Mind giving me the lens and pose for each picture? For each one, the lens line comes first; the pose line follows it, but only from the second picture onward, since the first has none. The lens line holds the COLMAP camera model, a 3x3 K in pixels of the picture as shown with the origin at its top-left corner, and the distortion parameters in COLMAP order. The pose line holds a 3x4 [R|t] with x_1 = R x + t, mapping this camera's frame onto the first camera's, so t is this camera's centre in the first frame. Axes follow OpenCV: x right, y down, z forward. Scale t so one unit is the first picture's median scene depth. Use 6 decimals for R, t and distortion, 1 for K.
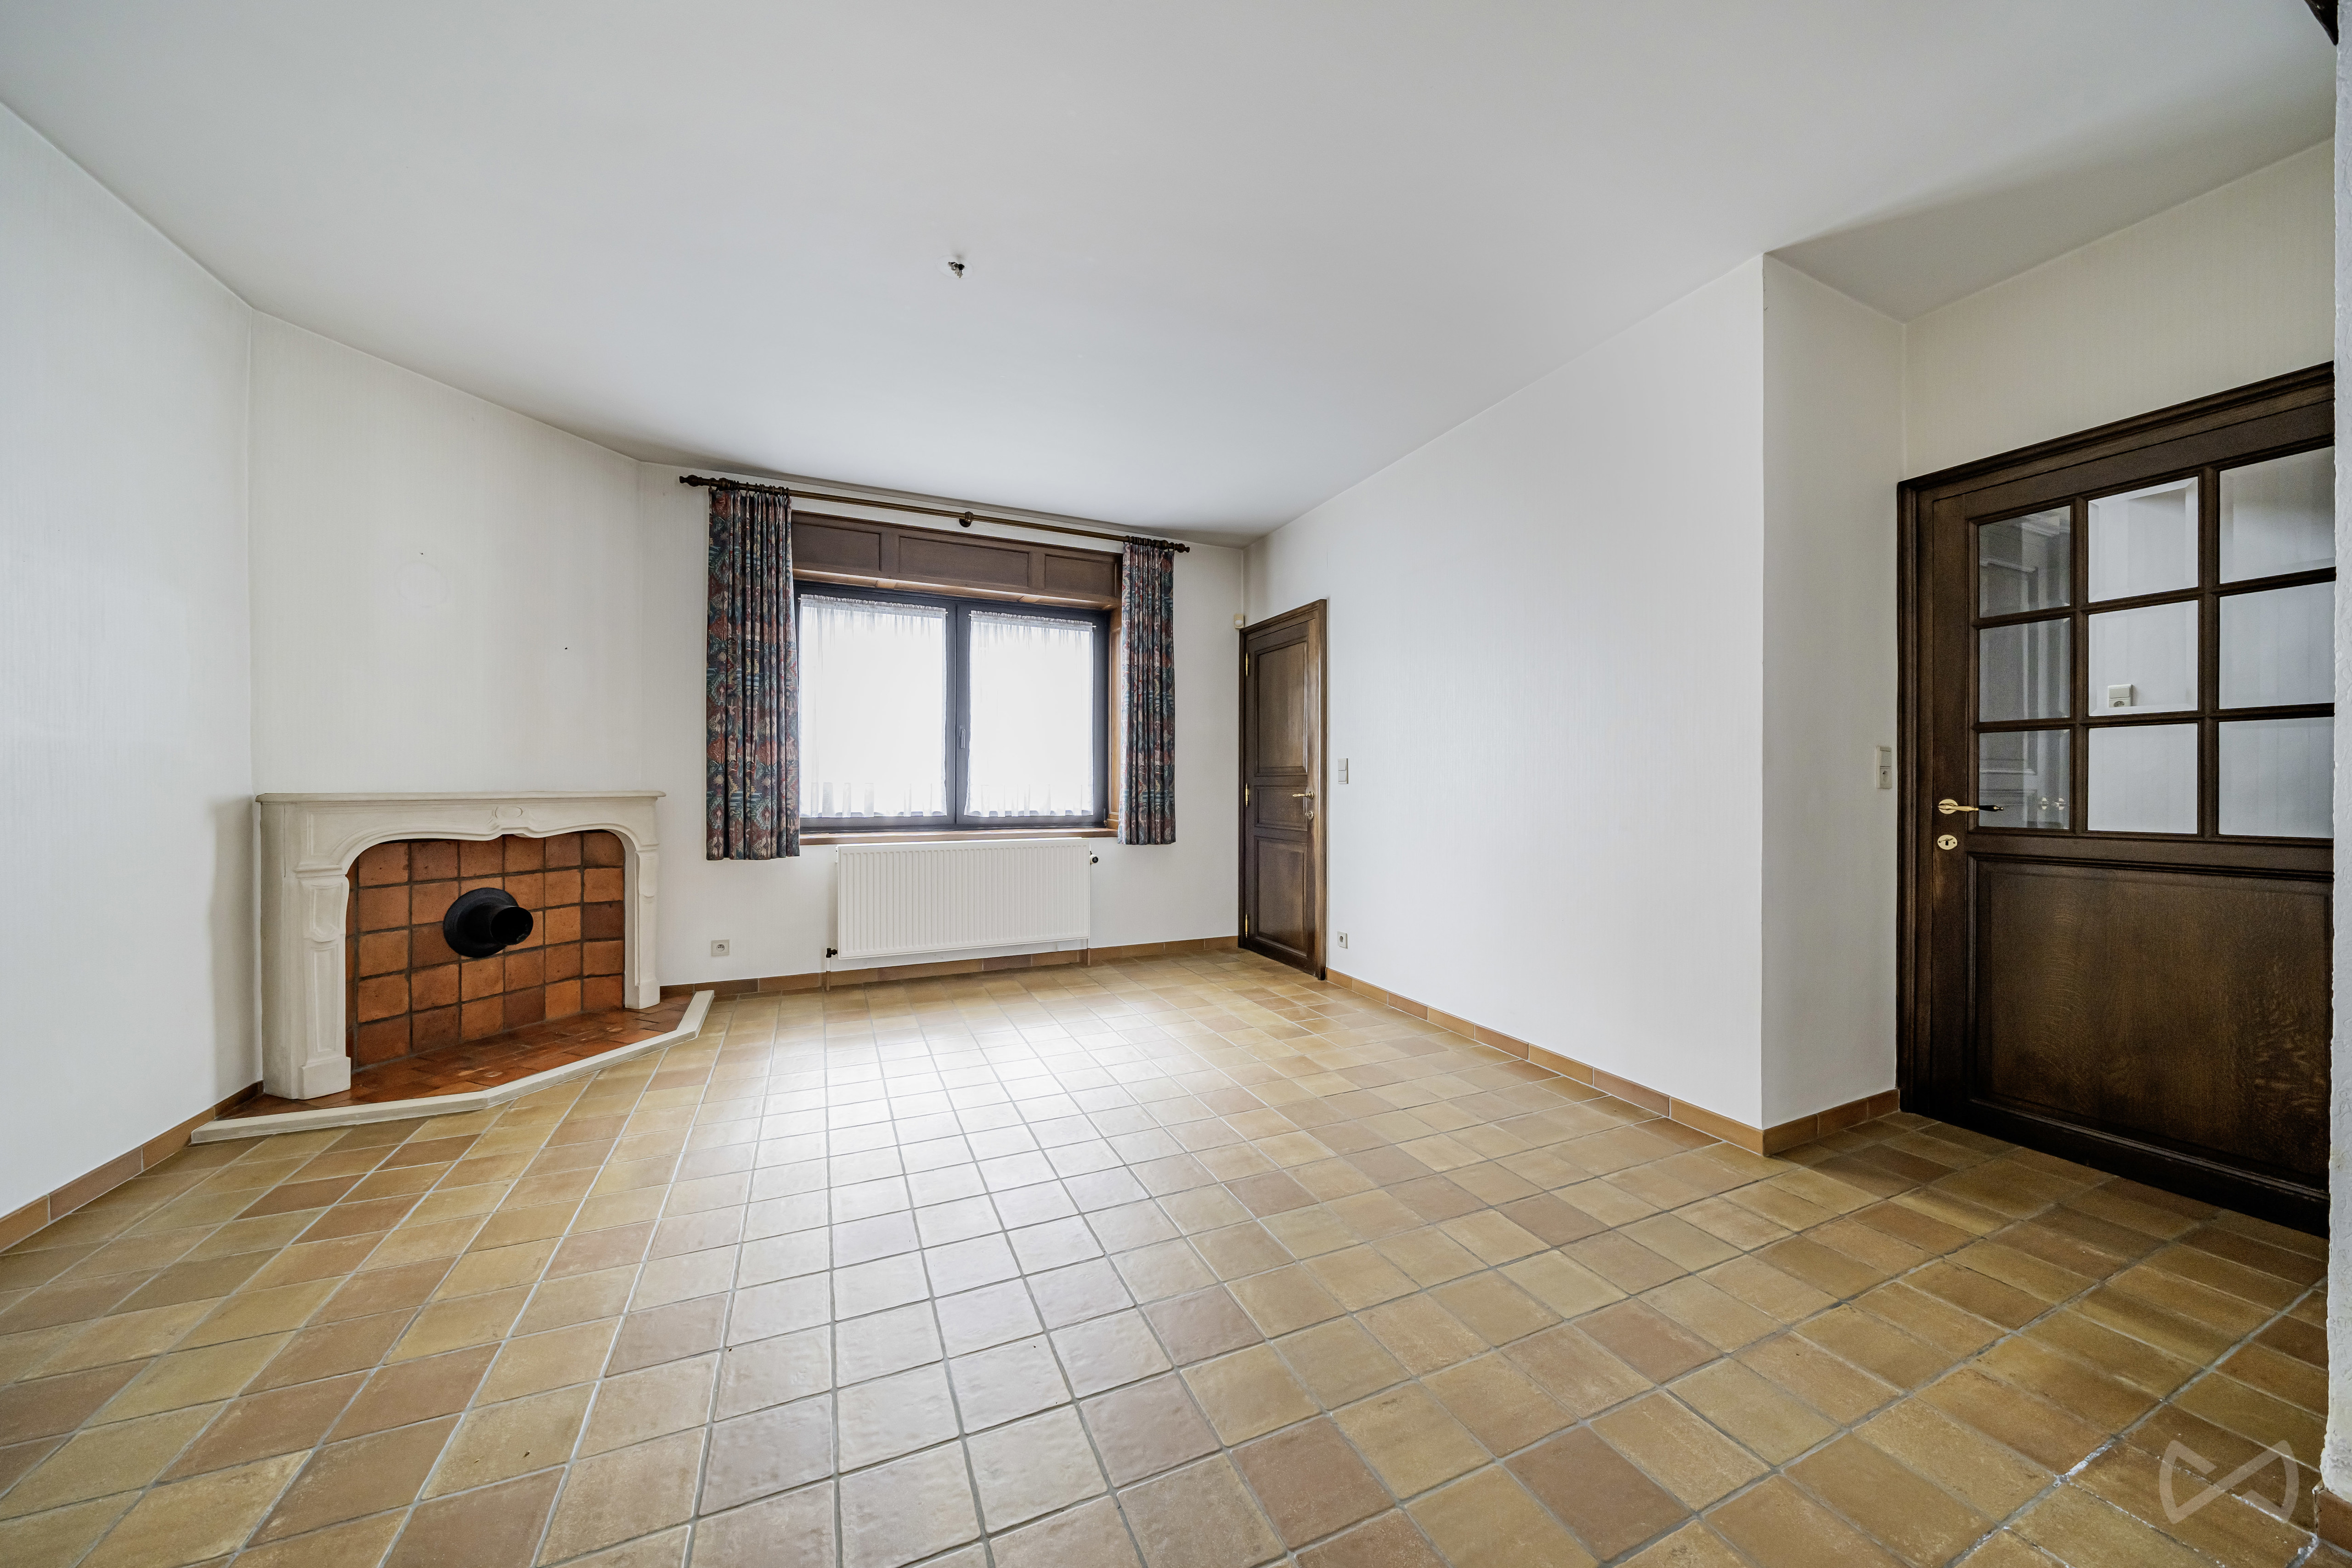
lens RADIAL K [[804.8, 0, 1178.8], [0, 804.8, 789.6], [0, 0, 1]] dist [-0.009960, -0.000153]
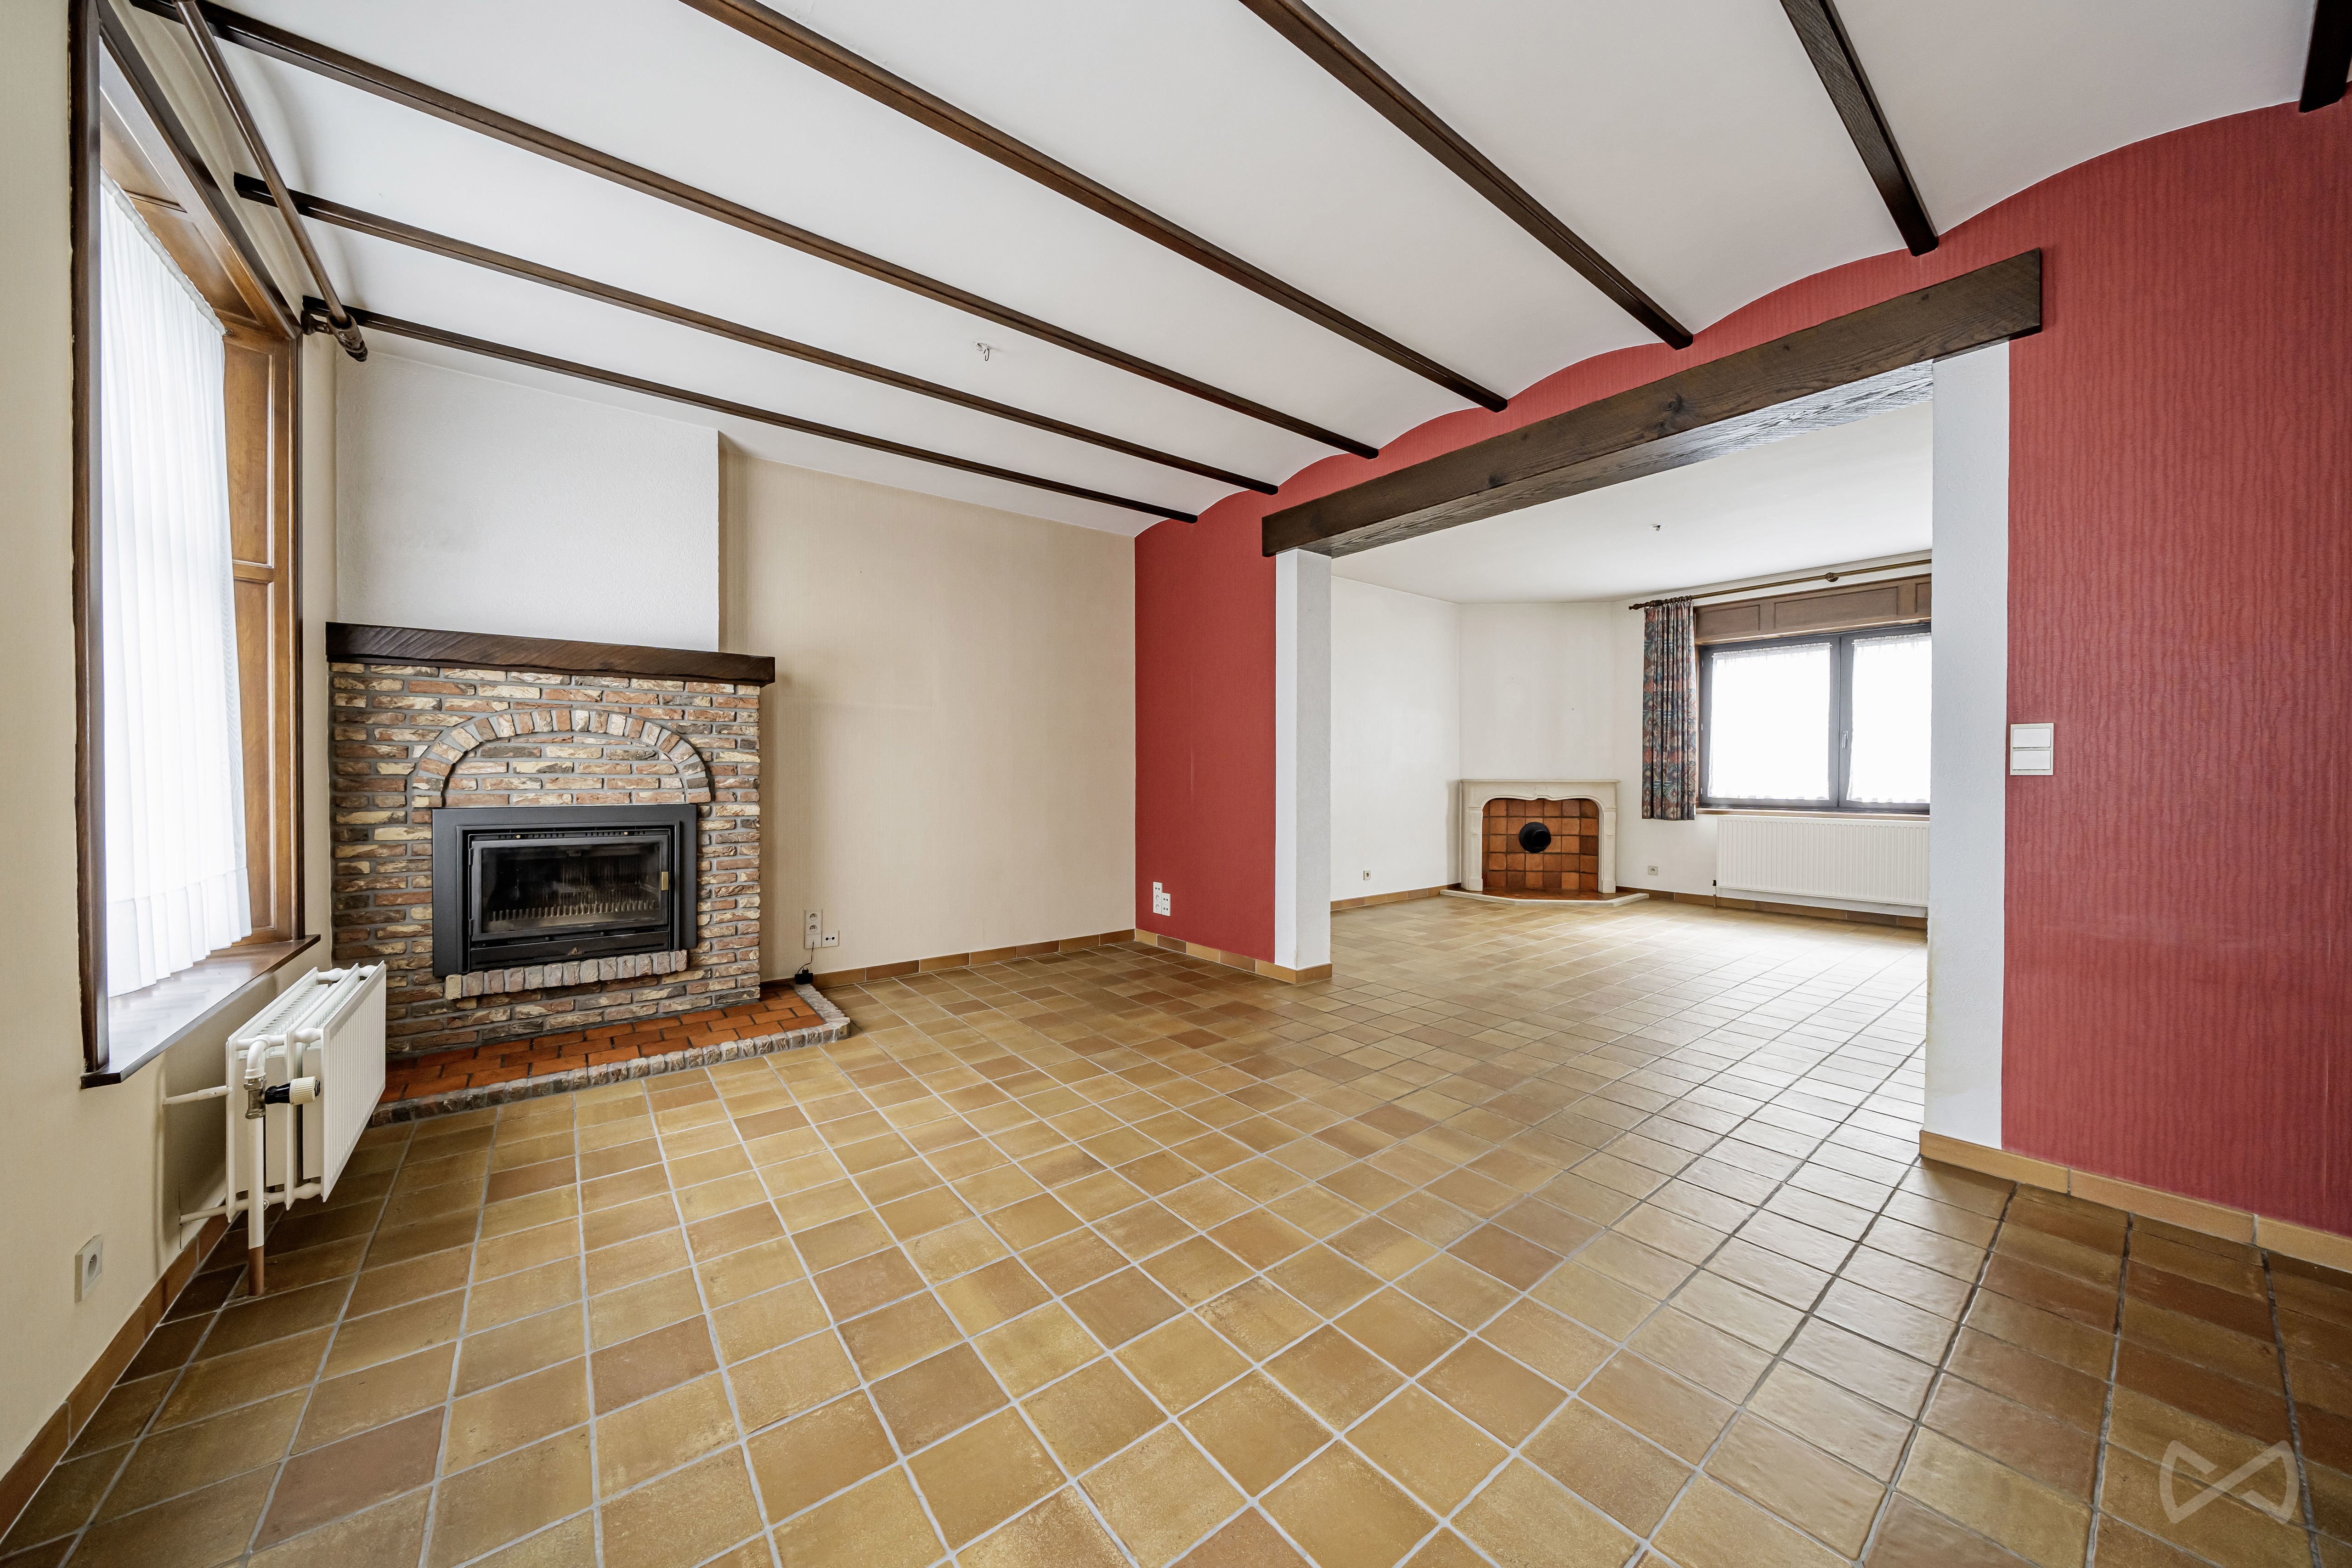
lens RADIAL K [[804.8, 0, 1177.5], [0, 804.8, 776.1], [0, 0, 1]] dist [-0.009960, -0.000153]
pose [[0.241223, 0.011380, -0.970403, 0.941186], [-0.002077, 0.999935, 0.011210, -0.024939], [0.970467, -0.000689, 0.241231, -0.453648]]
